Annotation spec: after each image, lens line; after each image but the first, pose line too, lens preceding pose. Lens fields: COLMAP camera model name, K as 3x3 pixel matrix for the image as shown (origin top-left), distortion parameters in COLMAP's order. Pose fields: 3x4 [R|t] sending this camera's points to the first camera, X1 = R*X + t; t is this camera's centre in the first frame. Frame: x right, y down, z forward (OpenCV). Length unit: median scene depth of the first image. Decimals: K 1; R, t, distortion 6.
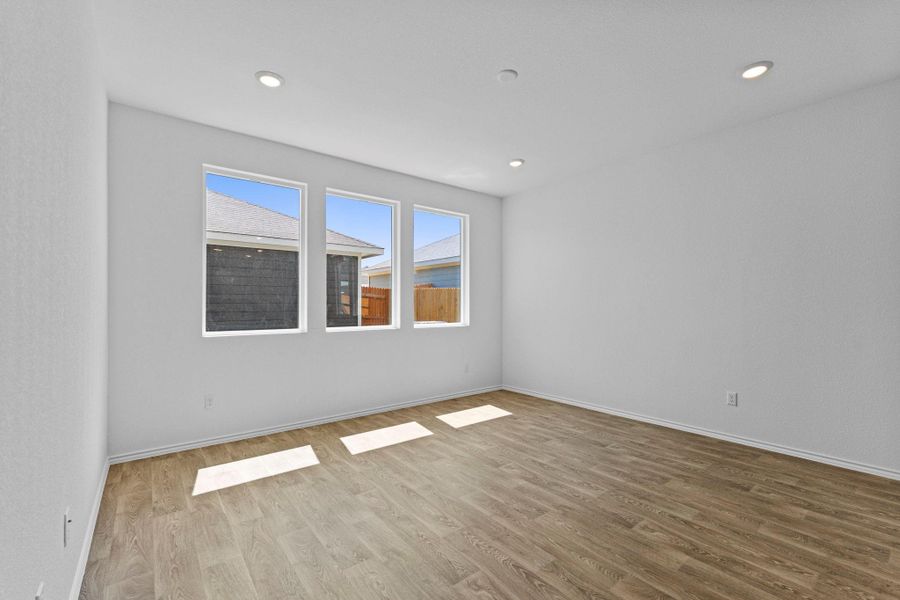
lens RADIAL K [[396.9, 0, 436.3], [0, 396.9, 266.3], [0, 0, 1]] dist [0.009055, -0.000505]
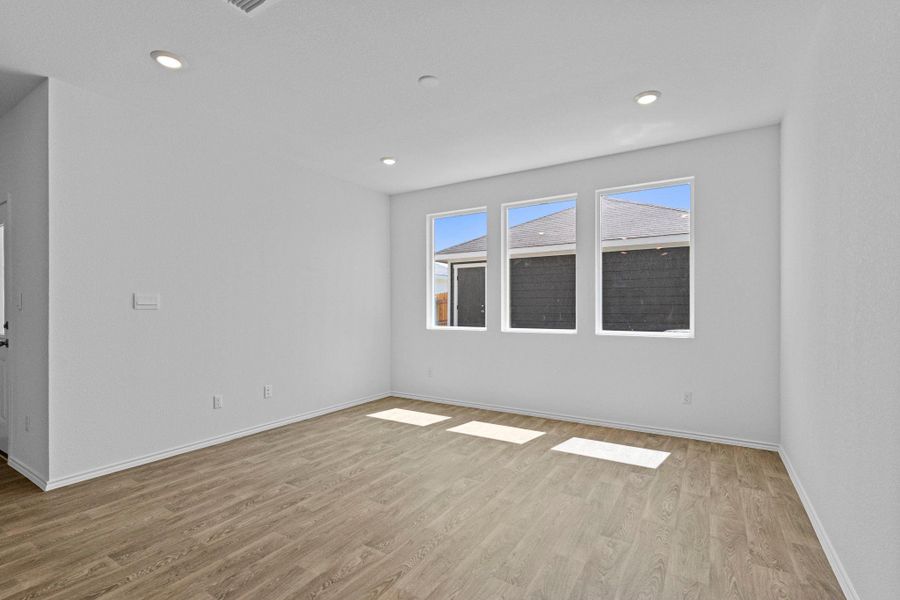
lens RADIAL K [[411.4, 0, 445.9], [0, 411.4, 300.4], [0, 0, 1]] dist [-0.003612, 0.000968]
pose [[0.375194, -0.001619, -0.926945, 0.761767], [0.077763, 0.996528, 0.029736, 0.031520], [0.923679, -0.083239, 0.374017, 0.446188]]
